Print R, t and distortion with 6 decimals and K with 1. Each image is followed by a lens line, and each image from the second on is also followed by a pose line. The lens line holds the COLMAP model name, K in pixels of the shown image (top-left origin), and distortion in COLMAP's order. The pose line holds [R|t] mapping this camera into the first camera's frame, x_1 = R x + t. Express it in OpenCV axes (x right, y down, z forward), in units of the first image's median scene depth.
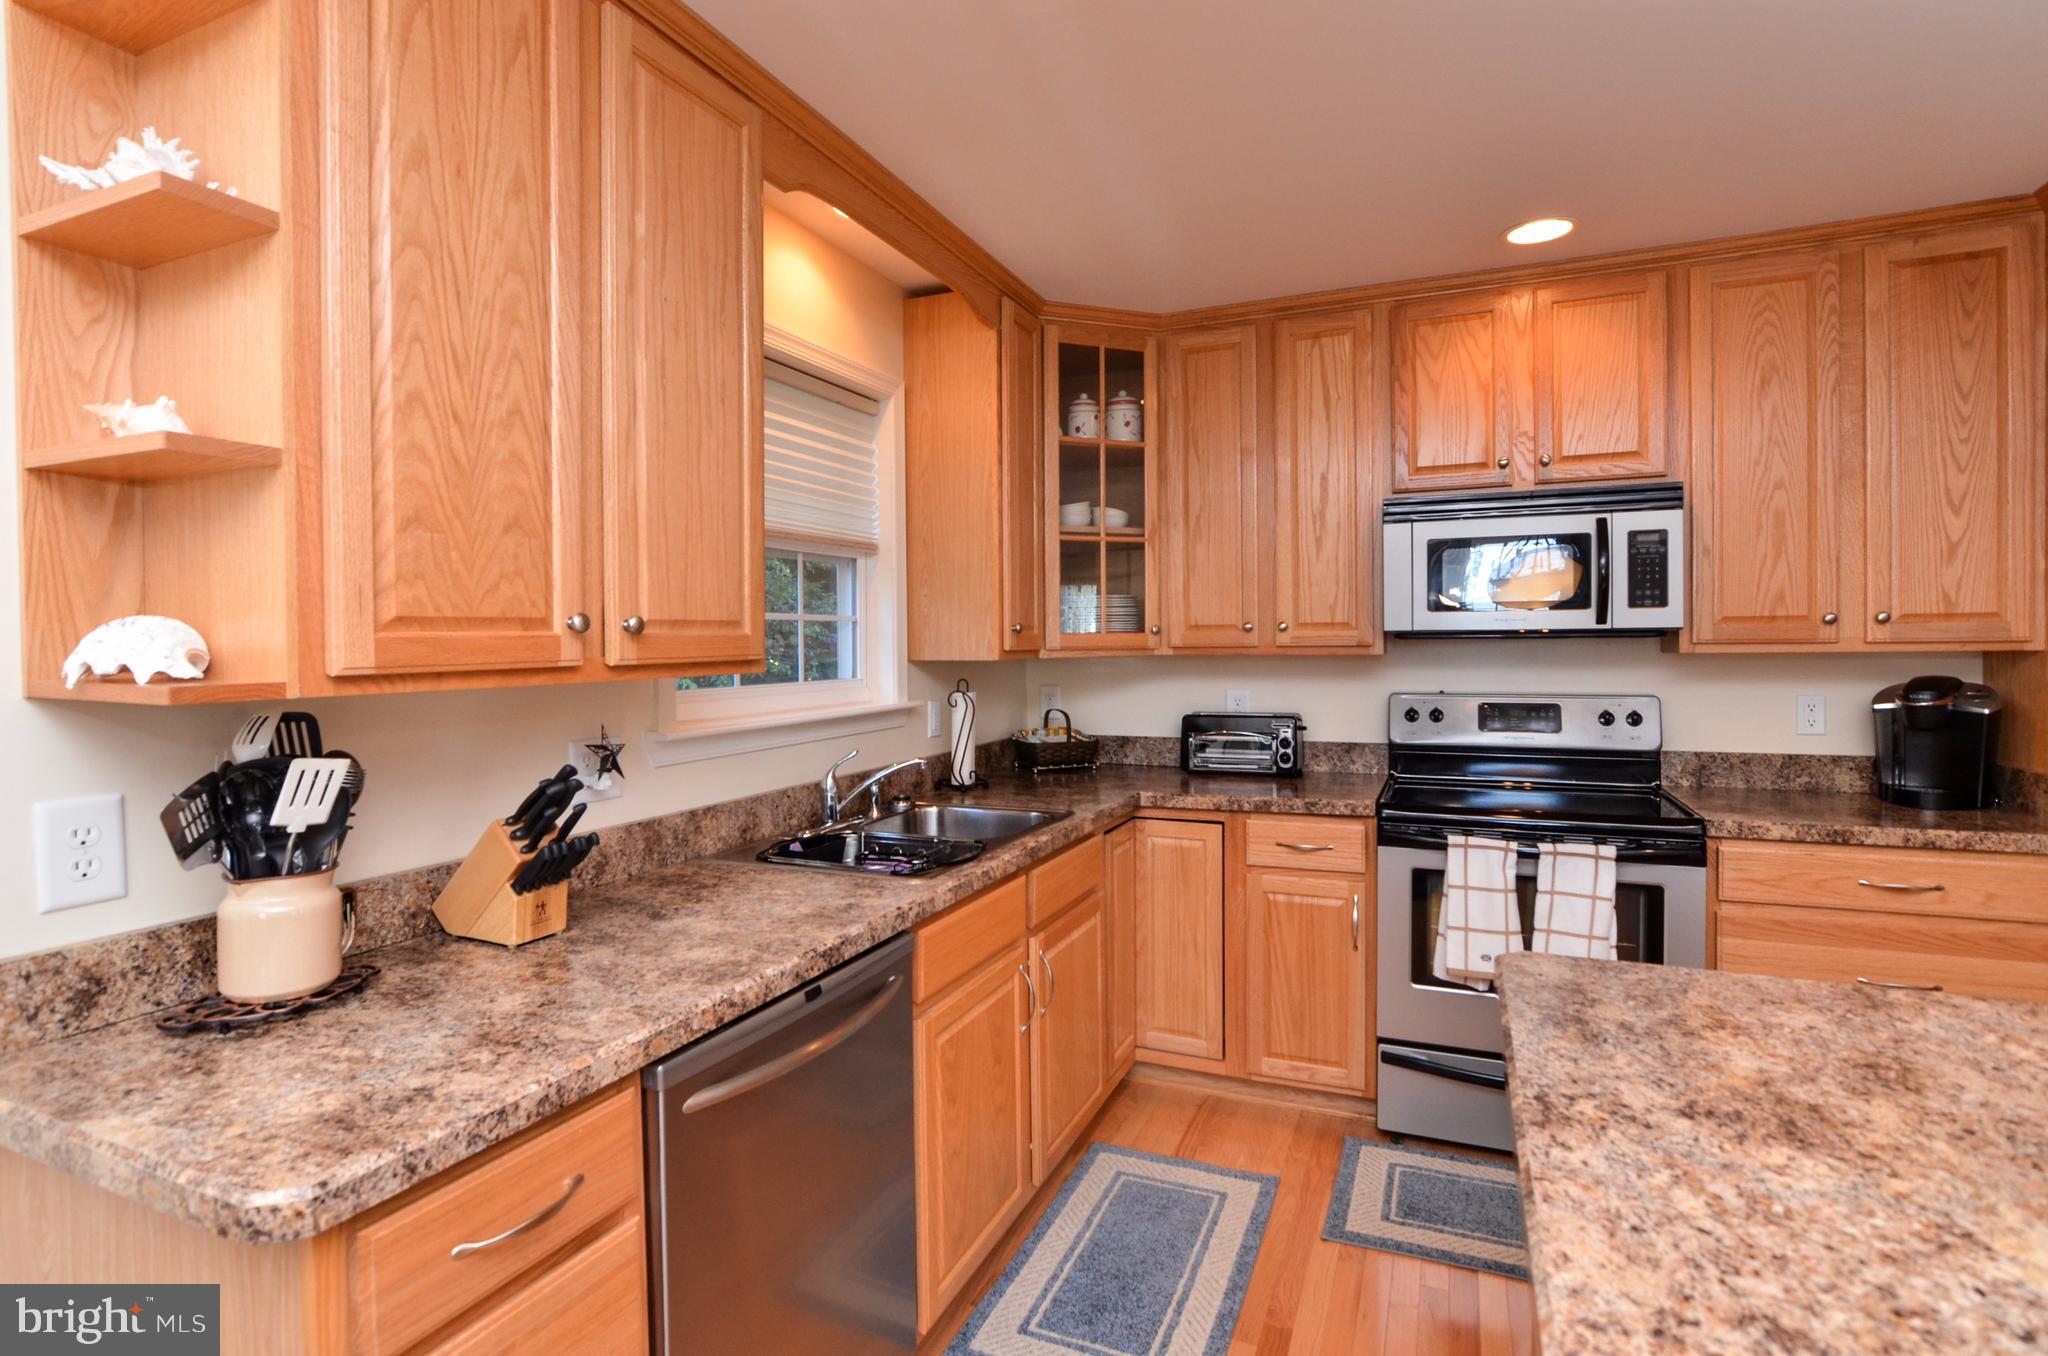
lens RADIAL K [[998.1, 0, 1010.2], [0, 998.1, 656.9], [0, 0, 1]] dist [-0.029161, 0.008766]
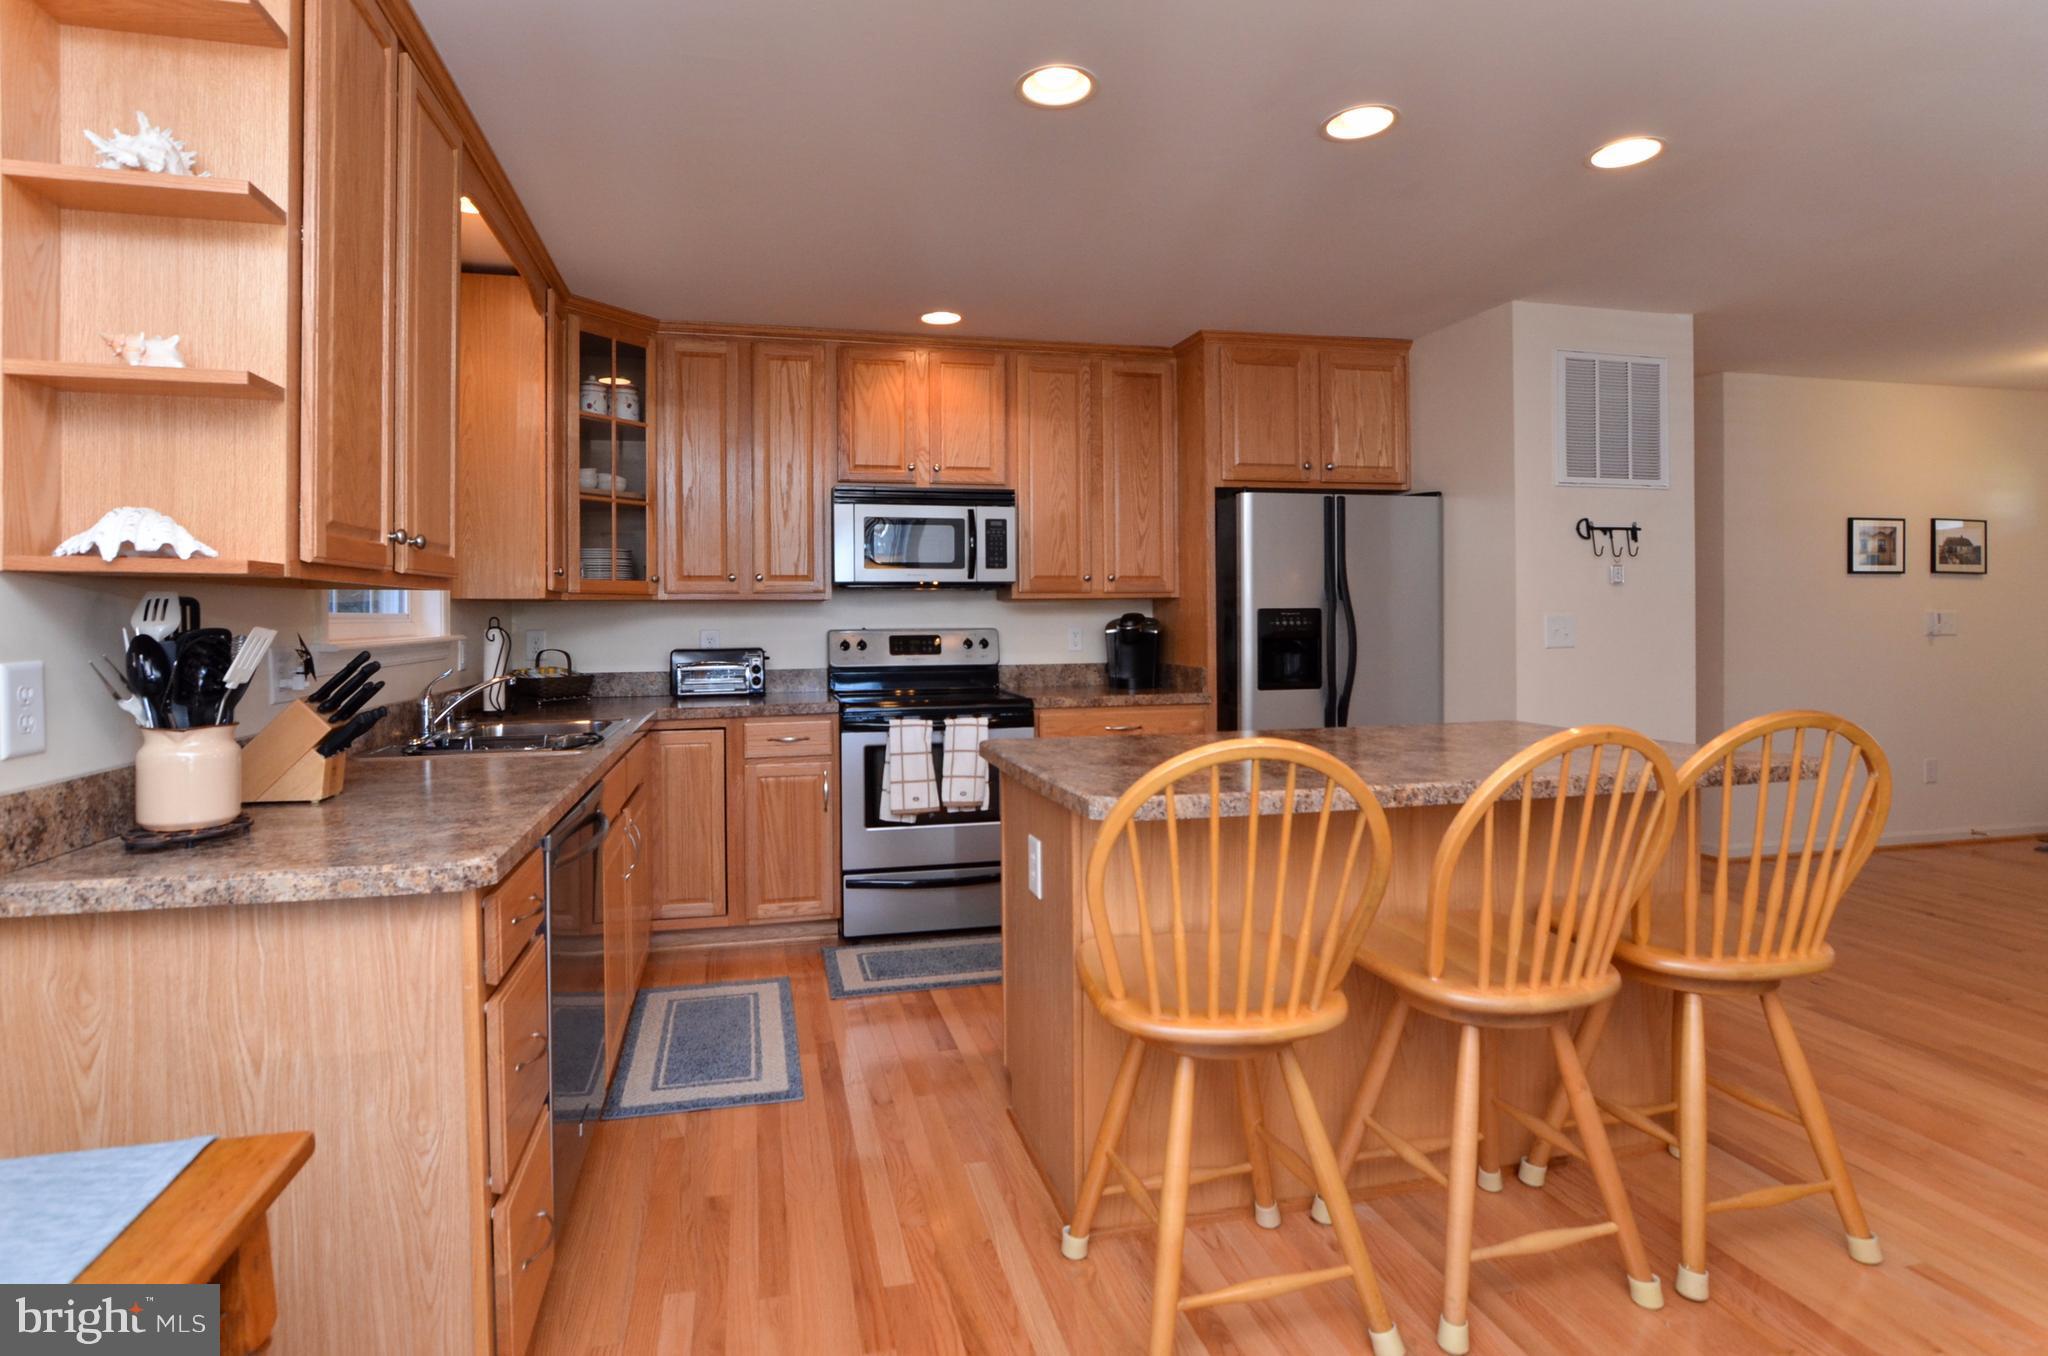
lens RADIAL K [[998.1, 0, 977.6], [0, 998.1, 618.1], [0, 0, 1]] dist [-0.029161, 0.008766]
pose [[0.806570, 0.002350, 0.591134, -0.310811], [0.007314, 0.999876, -0.013955, 0.050078], [-0.591093, 0.015580, 0.806453, -0.251651]]
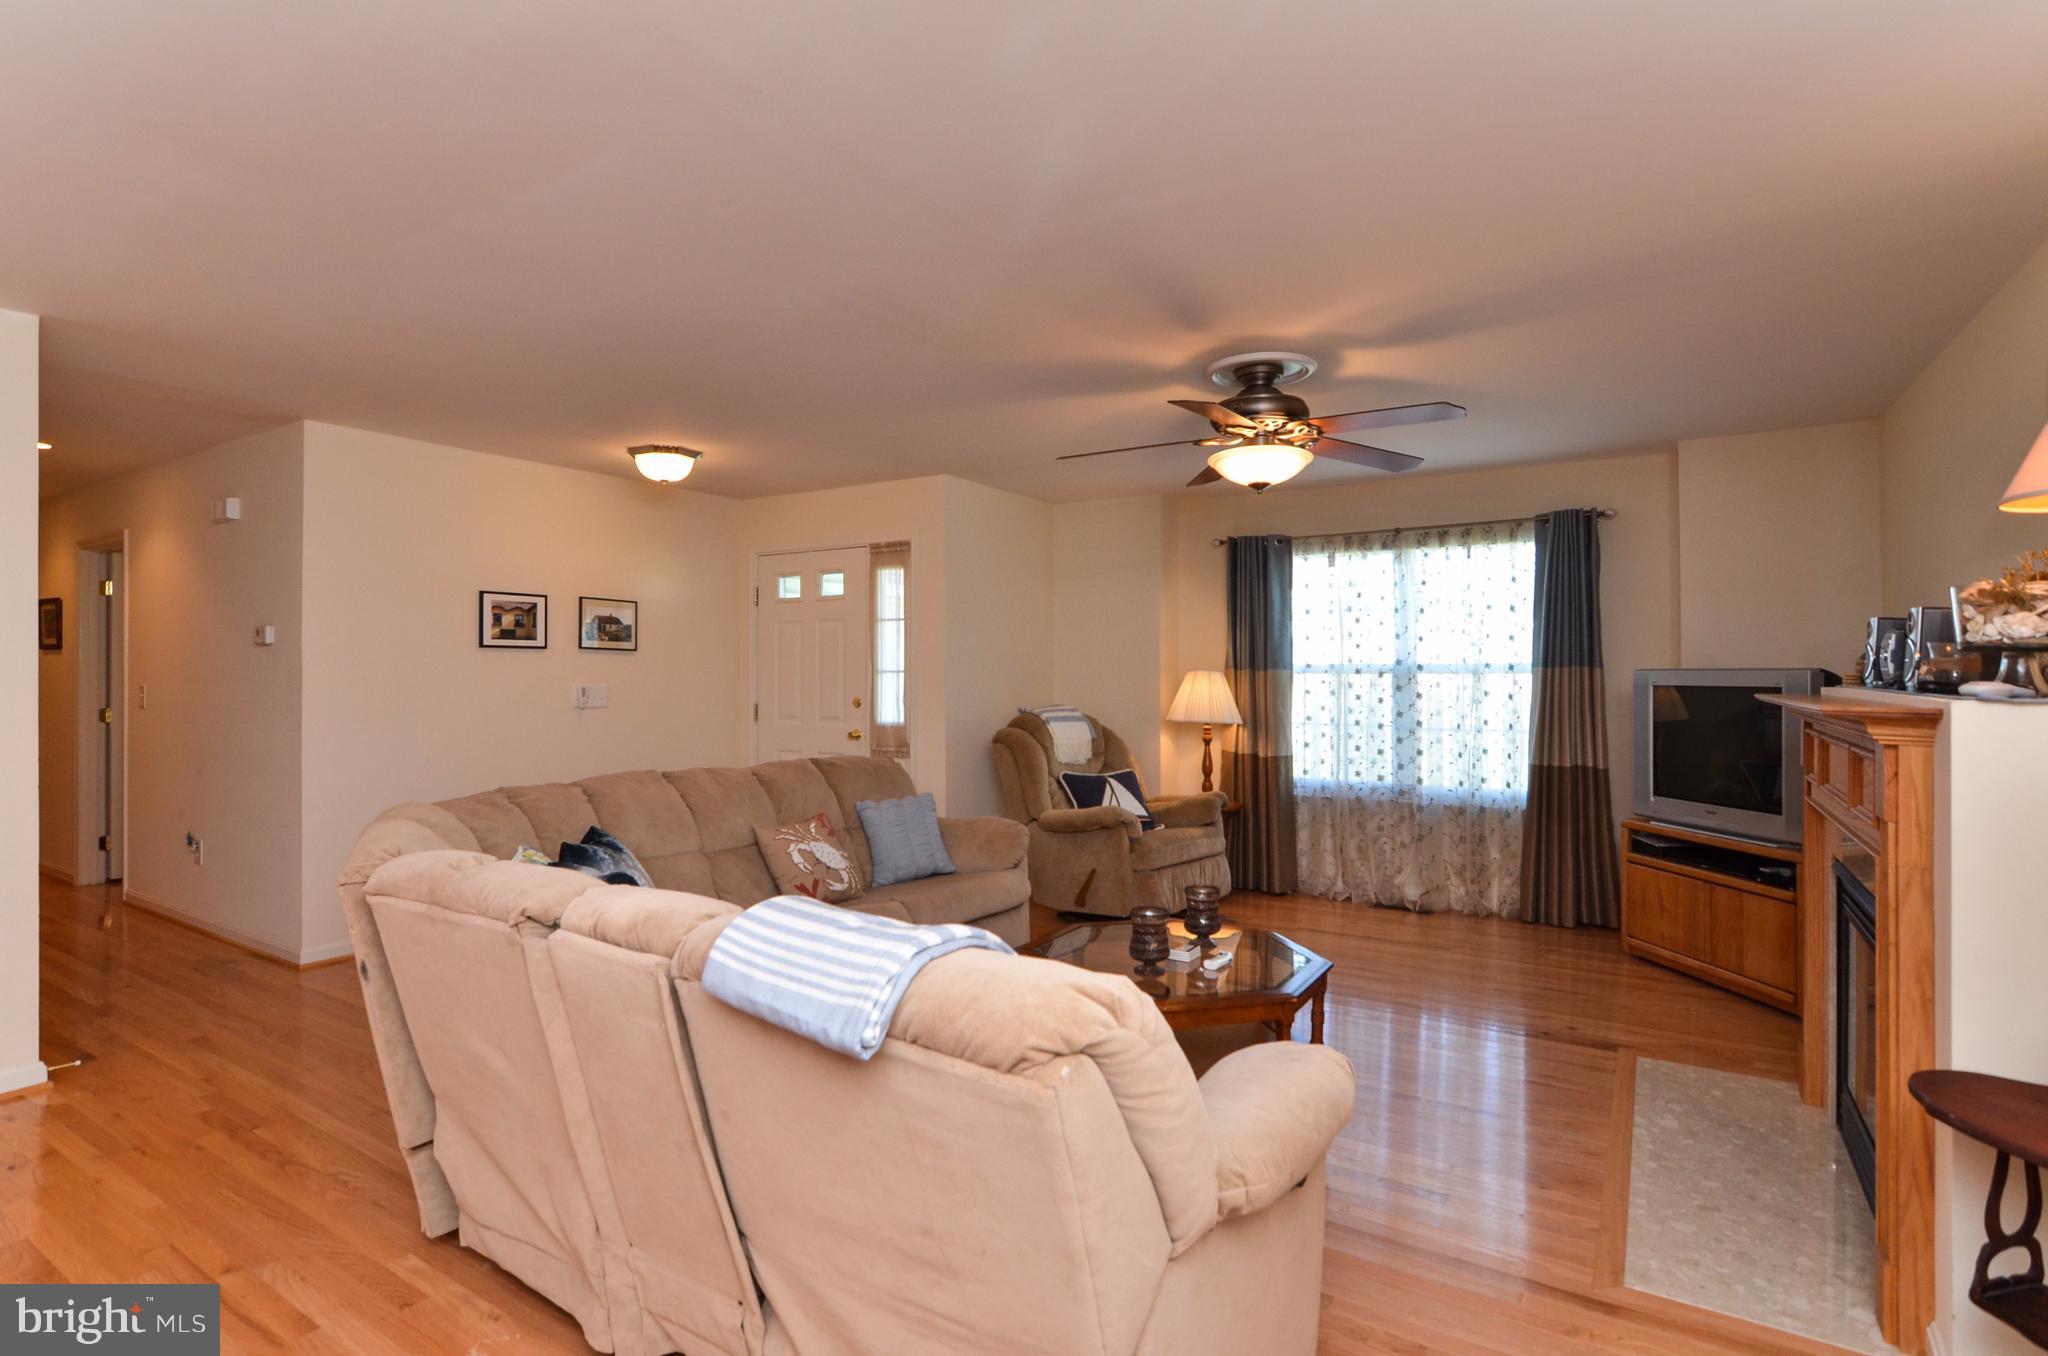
lens RADIAL K [[998.1, 0, 1009.8], [0, 998.1, 672.4], [0, 0, 1]] dist [-0.029161, 0.008766]
pose [[0.148168, 0.008263, 0.988928, 0.480450], [0.015824, 0.999817, -0.010725, 0.031753], [-0.988836, 0.017238, 0.148010, -0.994524]]
